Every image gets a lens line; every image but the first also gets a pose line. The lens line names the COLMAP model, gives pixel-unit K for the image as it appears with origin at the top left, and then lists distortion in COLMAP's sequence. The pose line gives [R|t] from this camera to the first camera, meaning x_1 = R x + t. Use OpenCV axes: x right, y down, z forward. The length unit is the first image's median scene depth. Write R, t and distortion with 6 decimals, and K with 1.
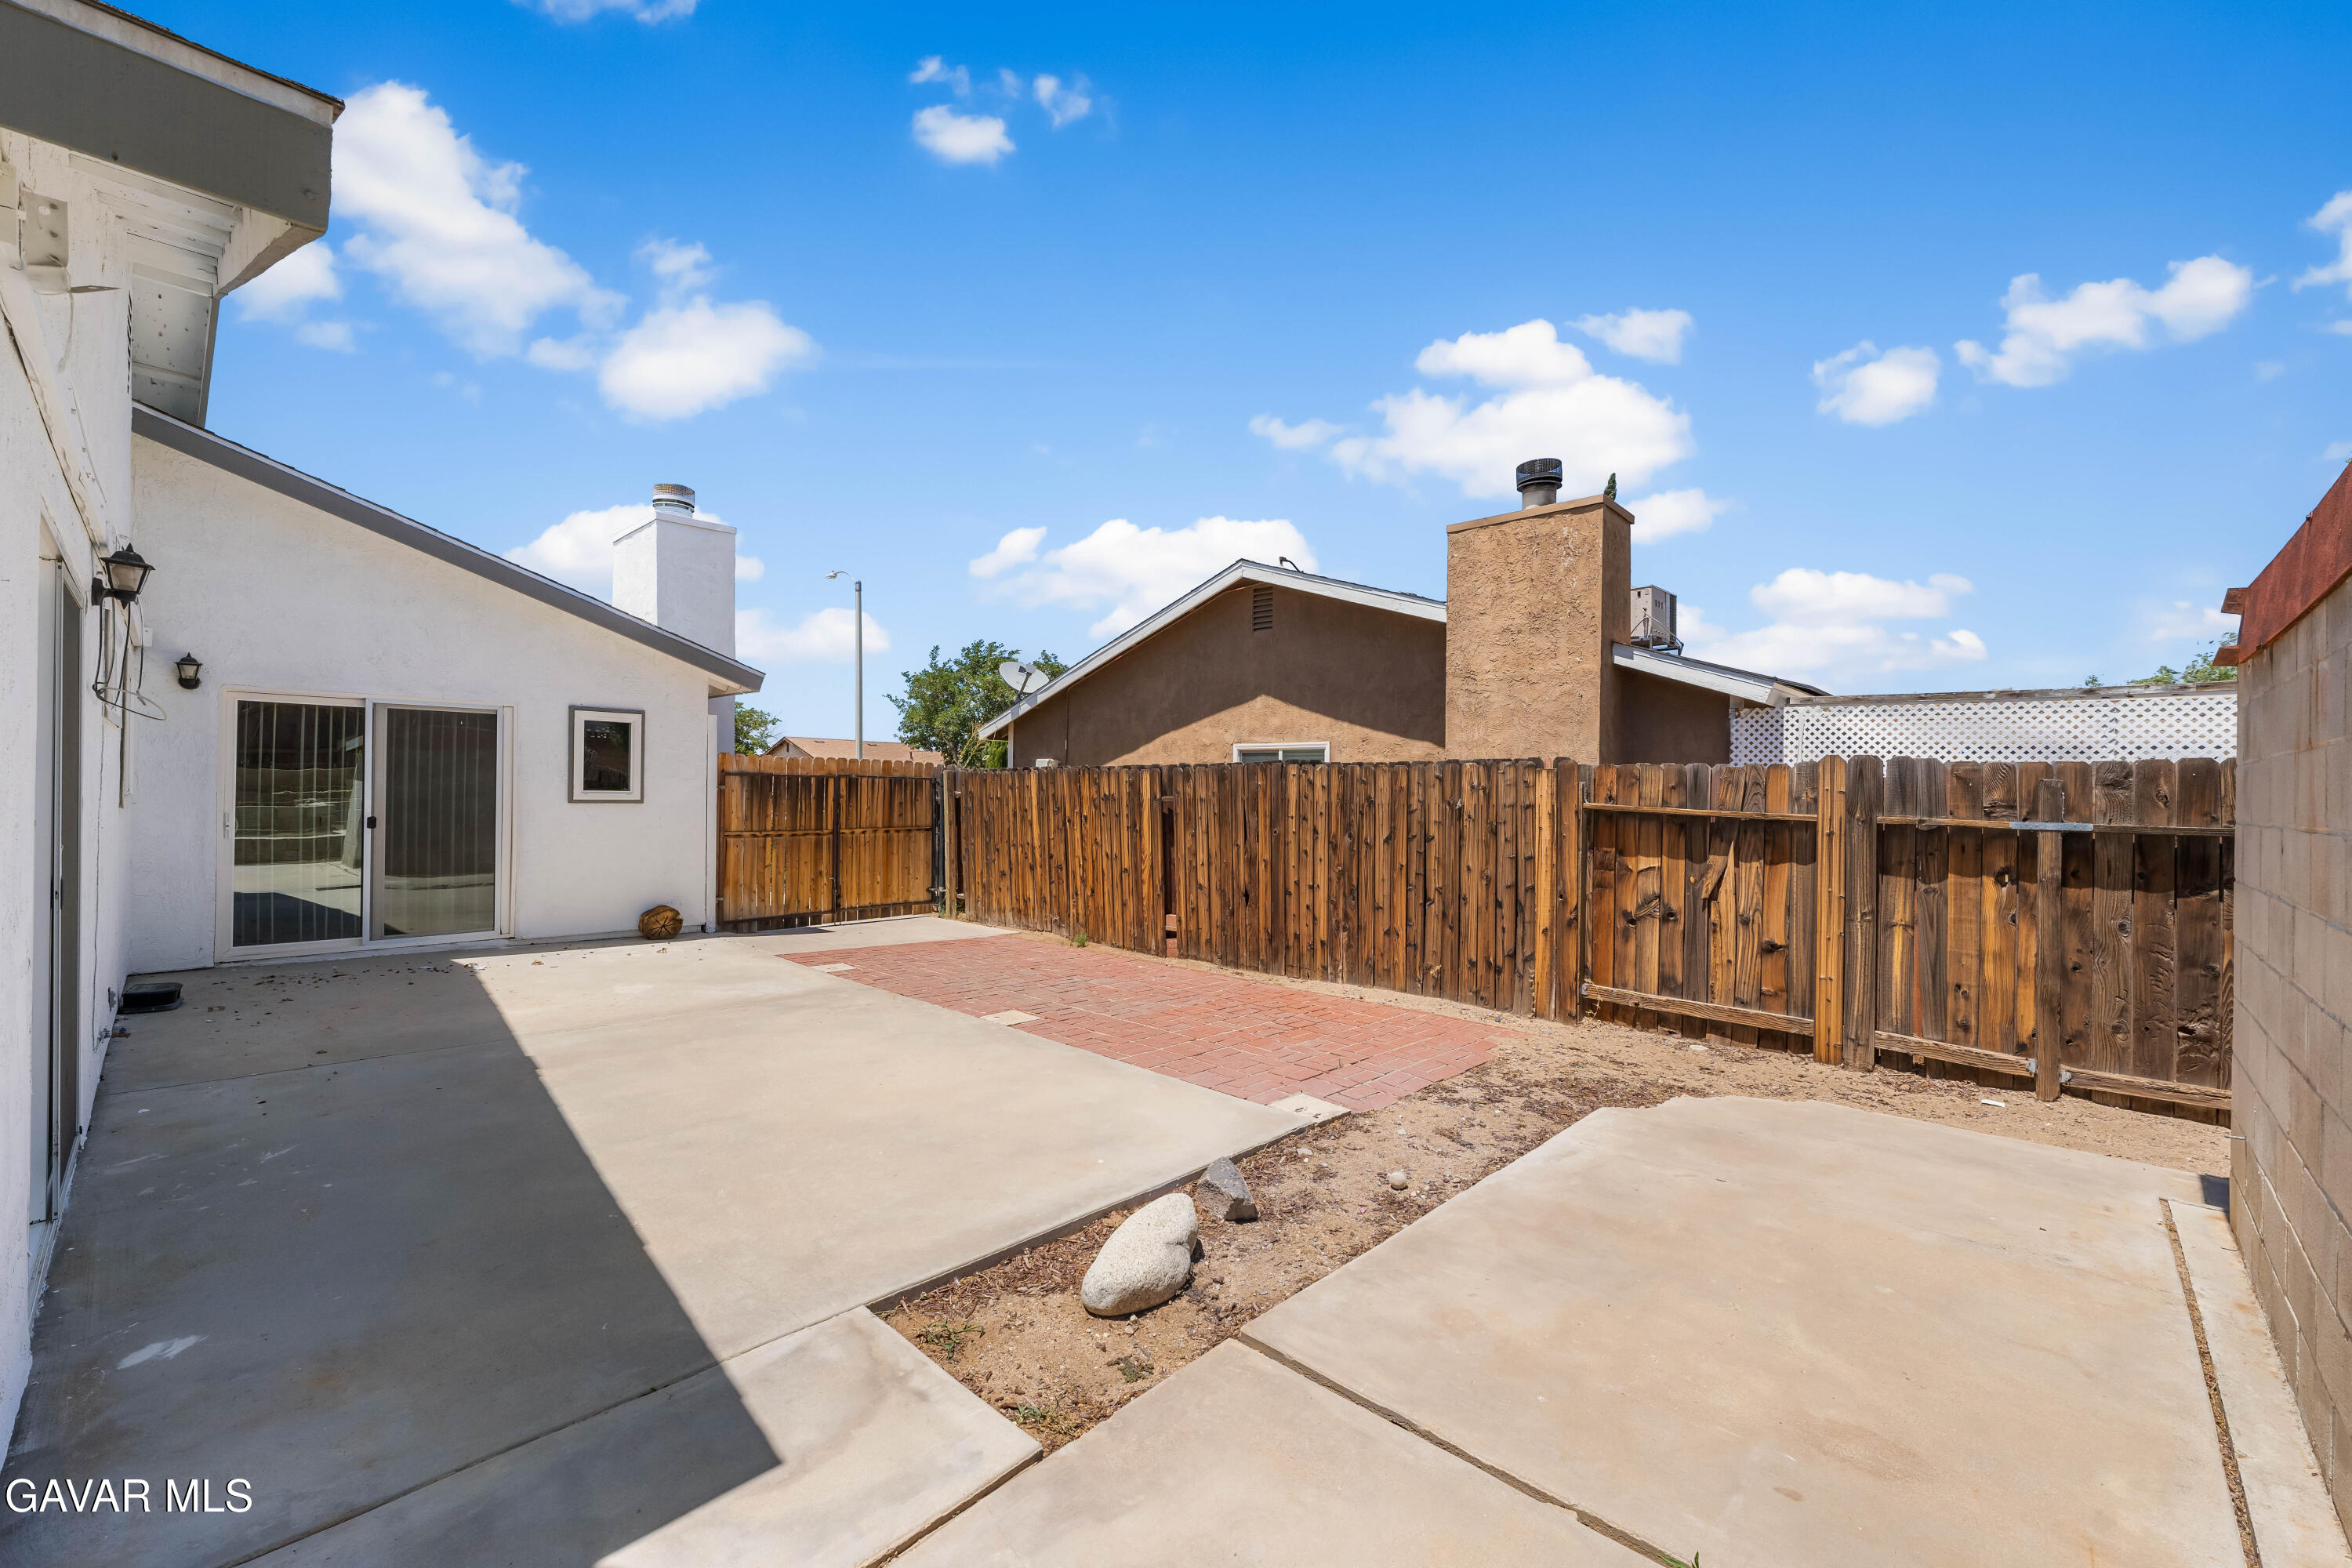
lens RADIAL K [[940.9, 0, 1176.7], [0, 940.9, 786.6], [0, 0, 1]] dist [0.000366, 0.000048]
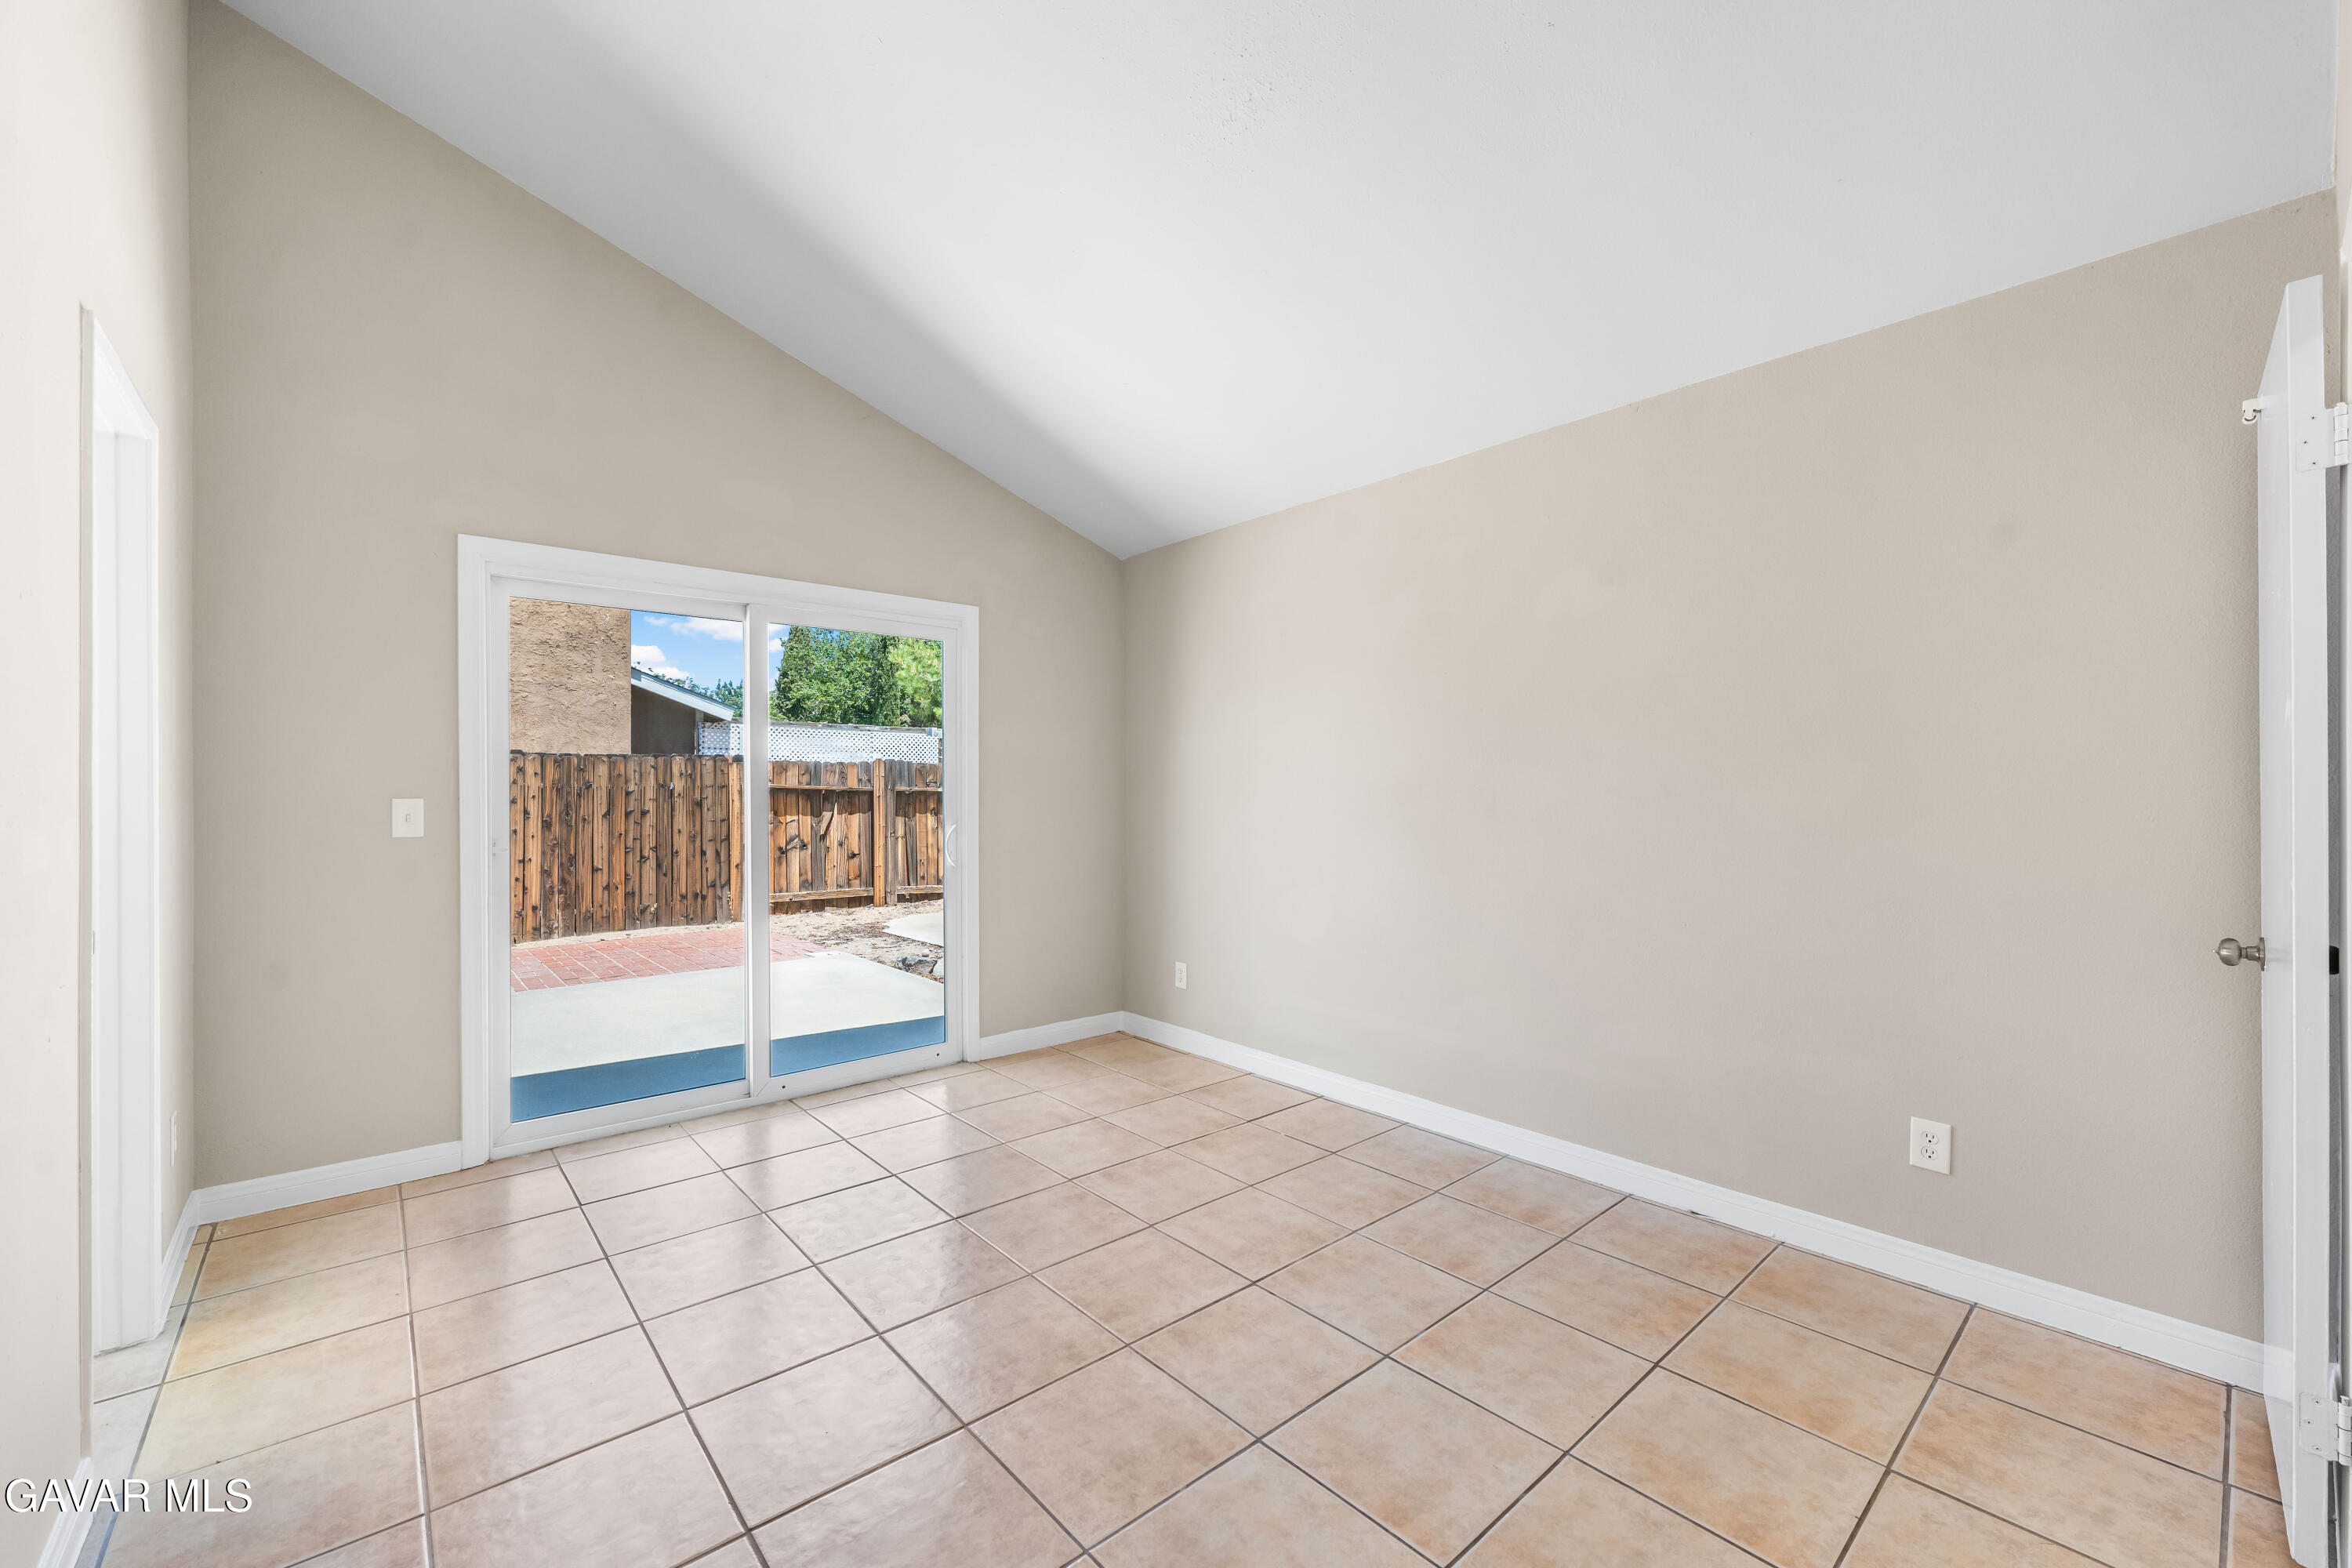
lens RADIAL K [[940.9, 0, 1165.7], [0, 940.9, 785.6], [0, 0, 1]] dist [0.000366, 0.000048]
pose [[0.111186, -0.011825, 0.993729, -0.962163], [-0.000398, 0.999929, 0.011944, 0.000985], [-0.993799, -0.001723, 0.111174, 0.103435]]
